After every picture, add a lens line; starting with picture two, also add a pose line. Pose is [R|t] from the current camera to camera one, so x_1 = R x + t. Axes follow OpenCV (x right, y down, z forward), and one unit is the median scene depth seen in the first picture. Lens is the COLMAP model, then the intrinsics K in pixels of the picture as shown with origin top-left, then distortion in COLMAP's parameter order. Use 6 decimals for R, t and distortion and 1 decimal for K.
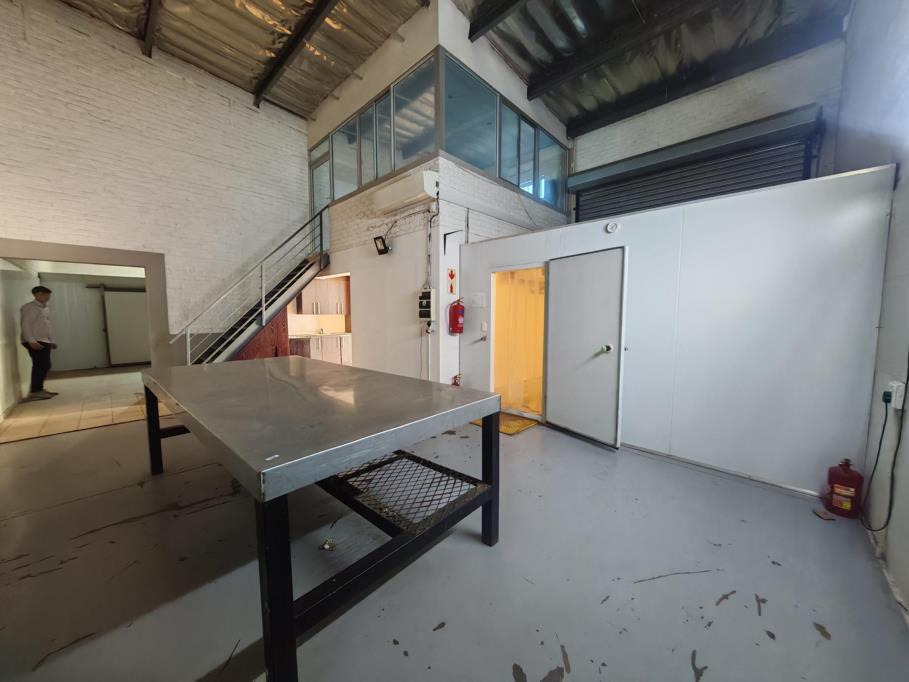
lens RADIAL K [[332.5, 0, 454.5], [0, 332.5, 341.0], [0, 0, 1]] dist [0.000102, -0.000012]
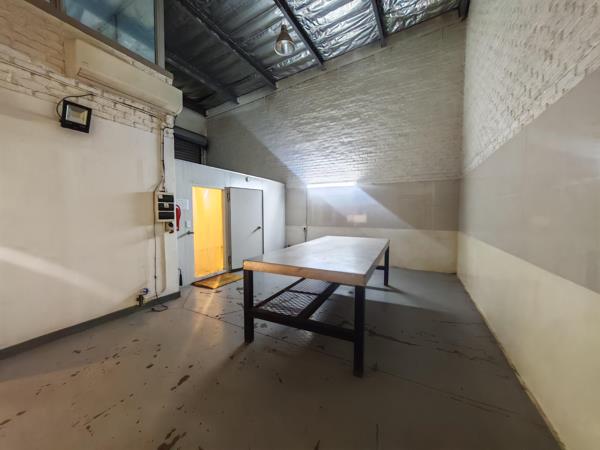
lens RADIAL K [[219.5, 0, 300.0], [0, 219.5, 225.0], [0, 0, 1]] dist [0.000102, -0.000012]
pose [[-0.240976, -0.060075, 0.968670, -0.872445], [0.080264, 0.993430, 0.081578, -0.074936], [-0.967206, 0.097408, -0.234571, 0.758638]]
